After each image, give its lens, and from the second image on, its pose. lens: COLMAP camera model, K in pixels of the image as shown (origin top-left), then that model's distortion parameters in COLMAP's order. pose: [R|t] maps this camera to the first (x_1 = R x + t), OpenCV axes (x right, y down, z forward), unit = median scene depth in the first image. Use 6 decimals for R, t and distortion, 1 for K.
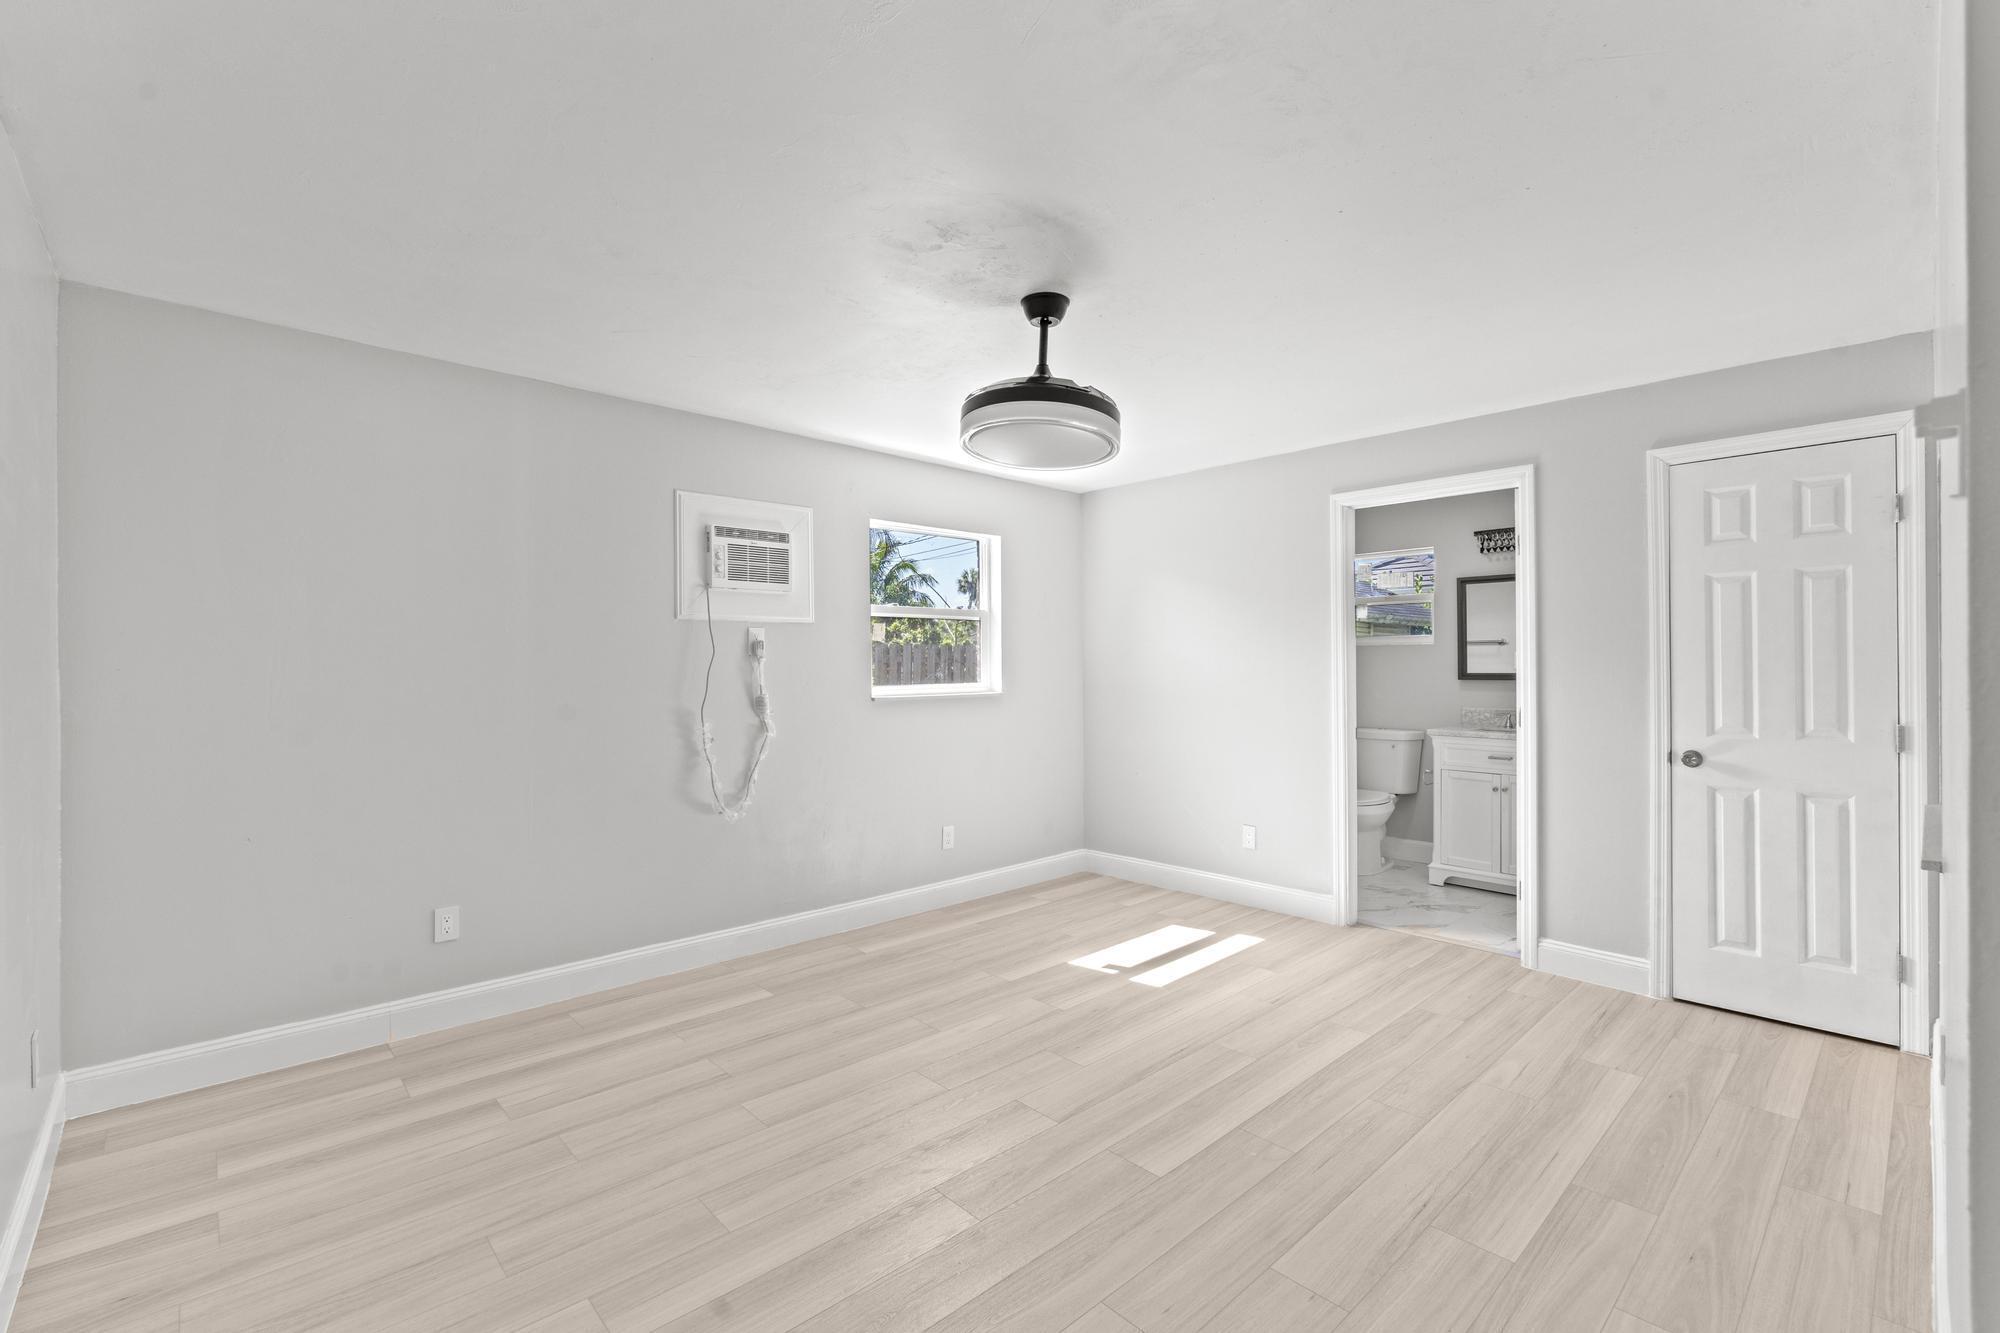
lens RADIAL K [[879.0, 0, 1000.0], [0, 879.0, 666.5], [0, 0, 1]] dist [-0.005116, 0.000204]
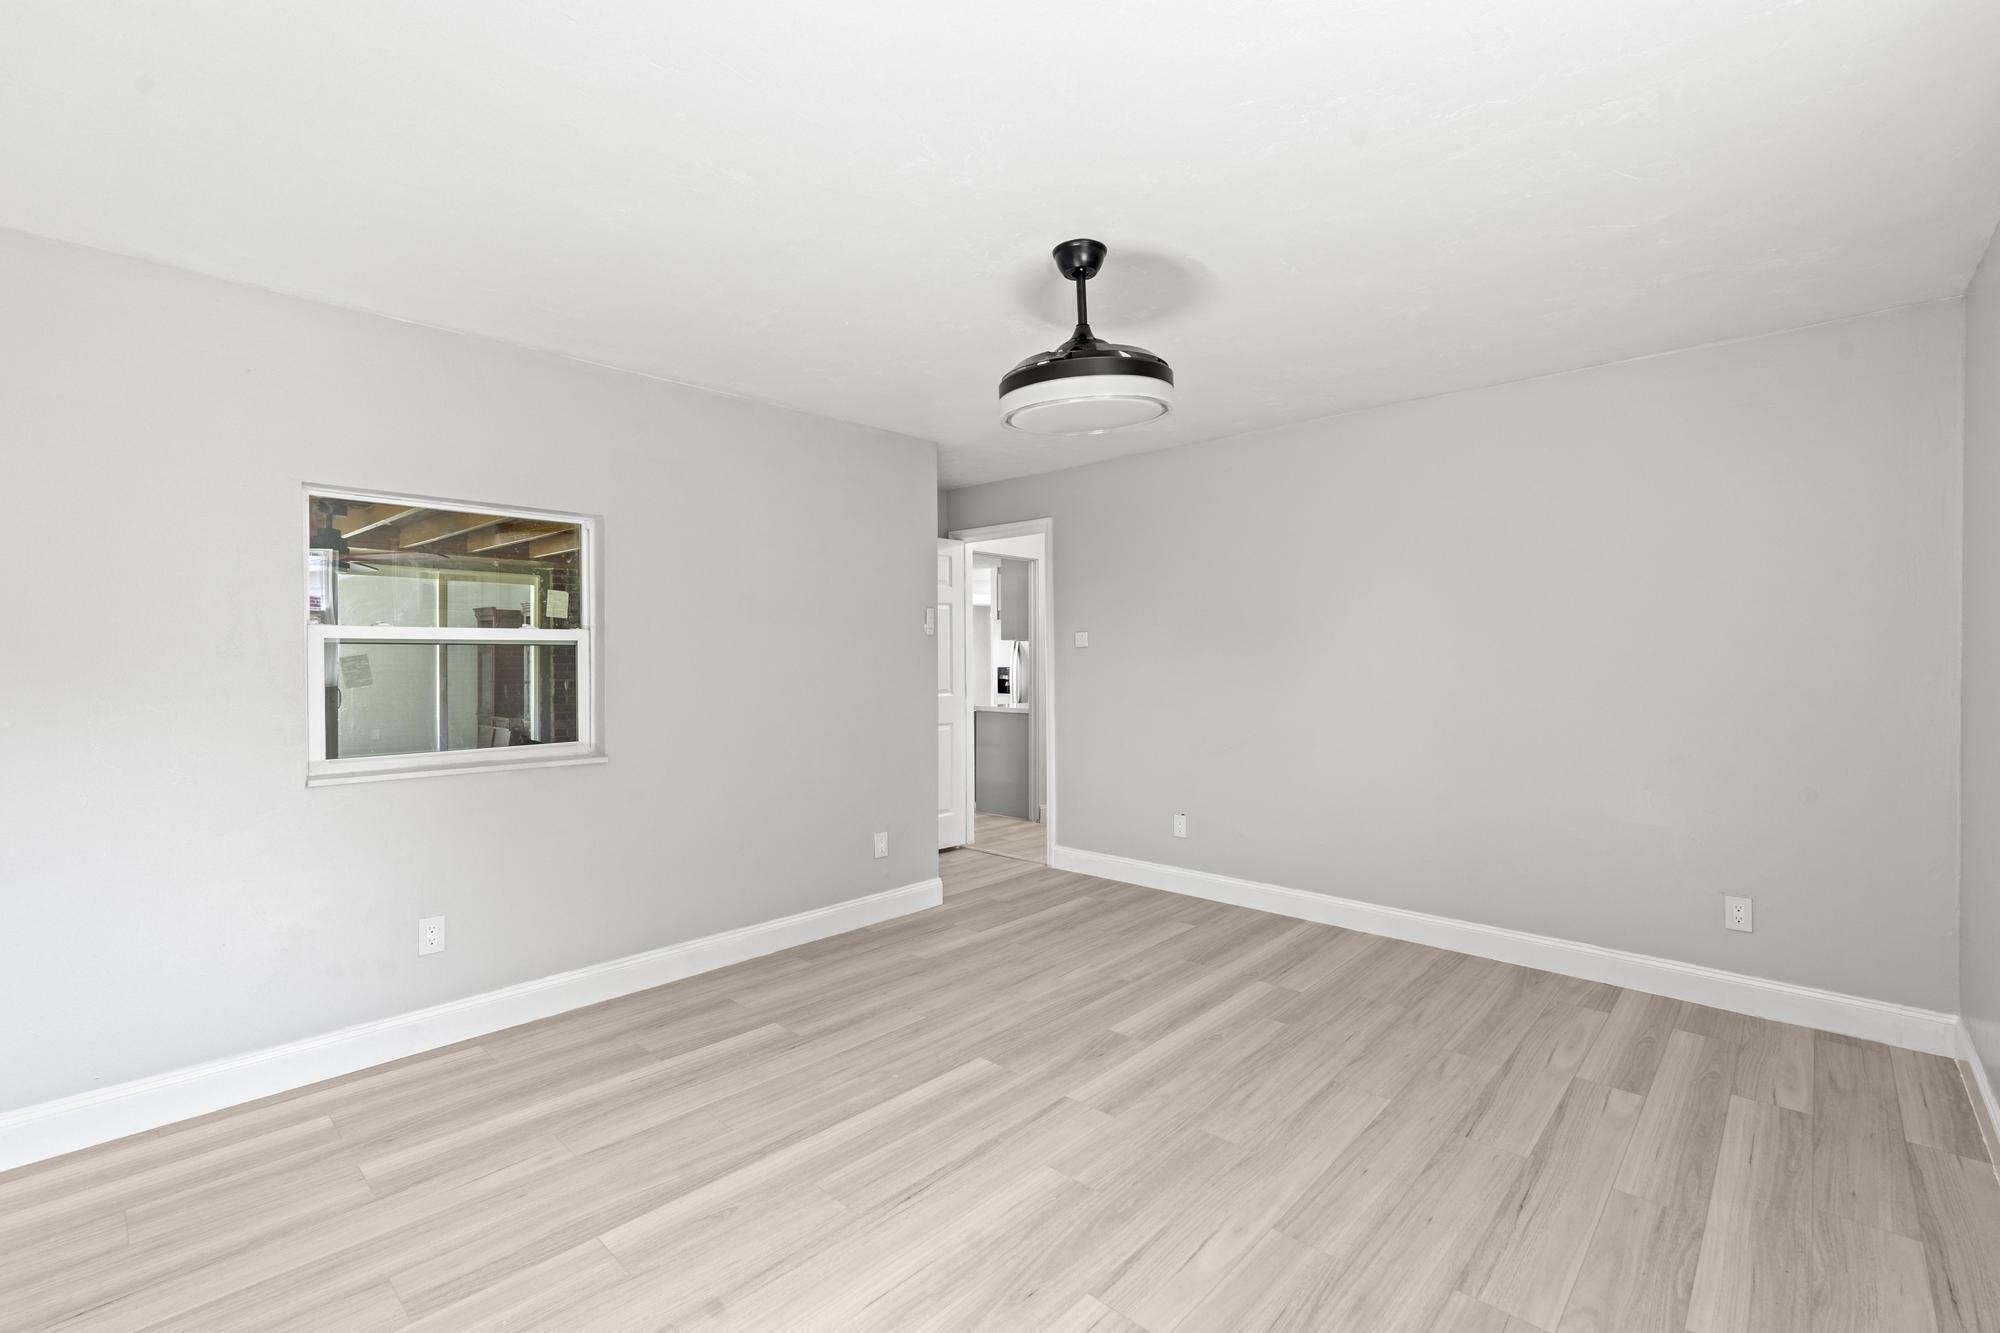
lens RADIAL K [[879.0, 0, 1000.0], [0, 879.0, 666.5], [0, 0, 1]] dist [-0.005116, 0.000204]
pose [[-0.997256, 0.007195, -0.073675, 0.204941], [0.006172, 0.999881, 0.014107, -0.001608], [0.073768, 0.013614, -0.997183, 1.906596]]
